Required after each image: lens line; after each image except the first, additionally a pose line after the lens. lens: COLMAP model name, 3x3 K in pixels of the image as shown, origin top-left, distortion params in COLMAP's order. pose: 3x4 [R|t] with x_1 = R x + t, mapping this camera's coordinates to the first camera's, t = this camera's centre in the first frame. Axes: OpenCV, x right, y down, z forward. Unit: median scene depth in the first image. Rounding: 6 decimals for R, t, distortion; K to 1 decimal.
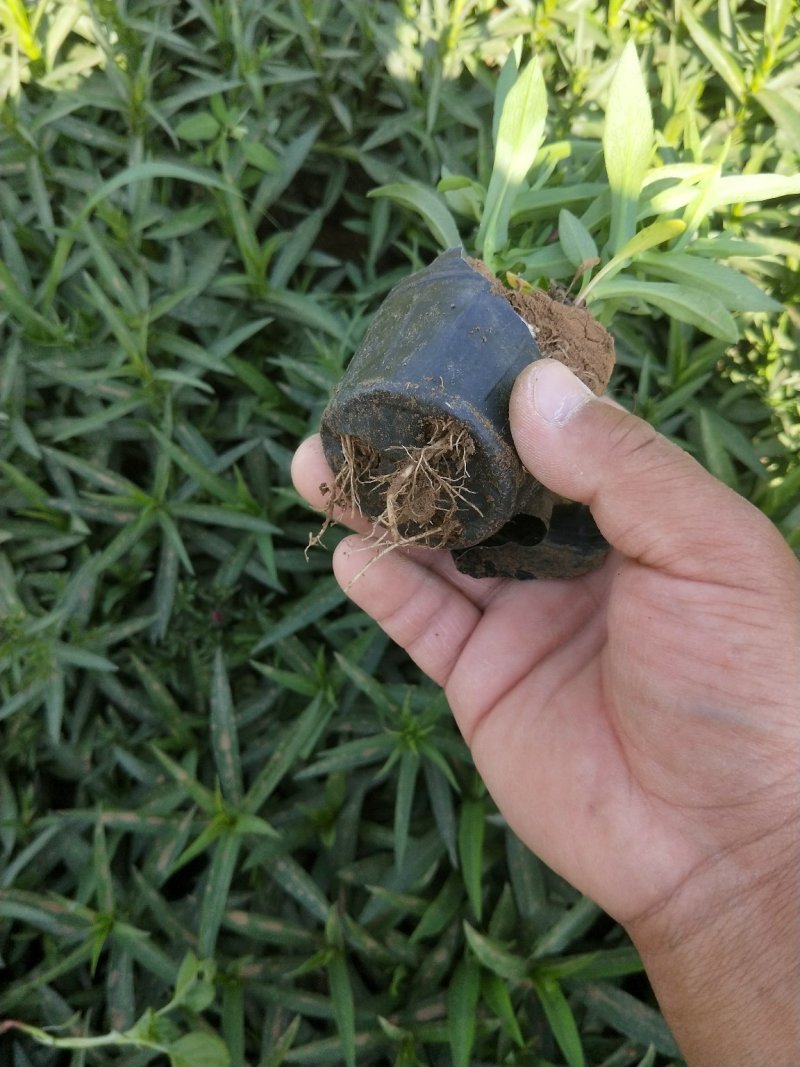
lens RADIAL K [[993.4, 0, 400.0], [0, 993.4, 533.5], [0, 0, 1]] dist [0.006867, -0.017514]
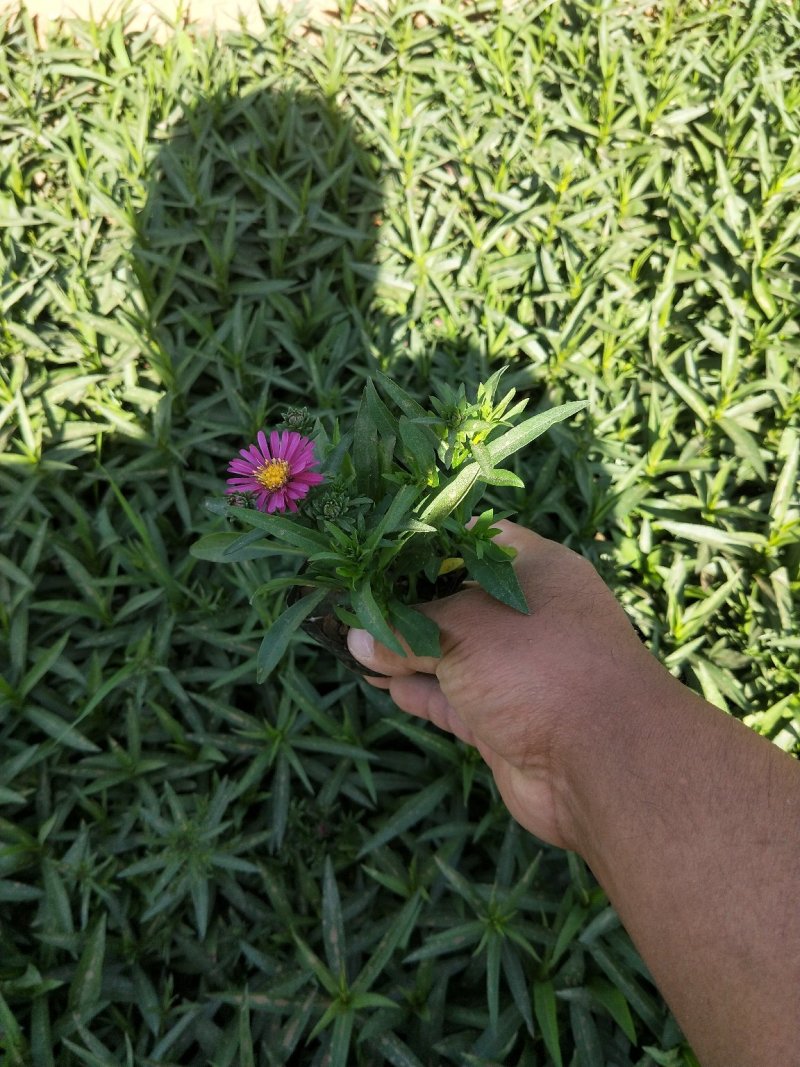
lens RADIAL K [[969.8, 0, 400.0], [0, 969.8, 533.5], [0, 0, 1]] dist [-0.005085, -0.019160]
pose [[0.999804, -0.002148, 0.019661, -0.108296], [0.006575, 0.973645, -0.227974, 0.000012], [-0.018653, 0.228059, 0.973469, -0.255135]]
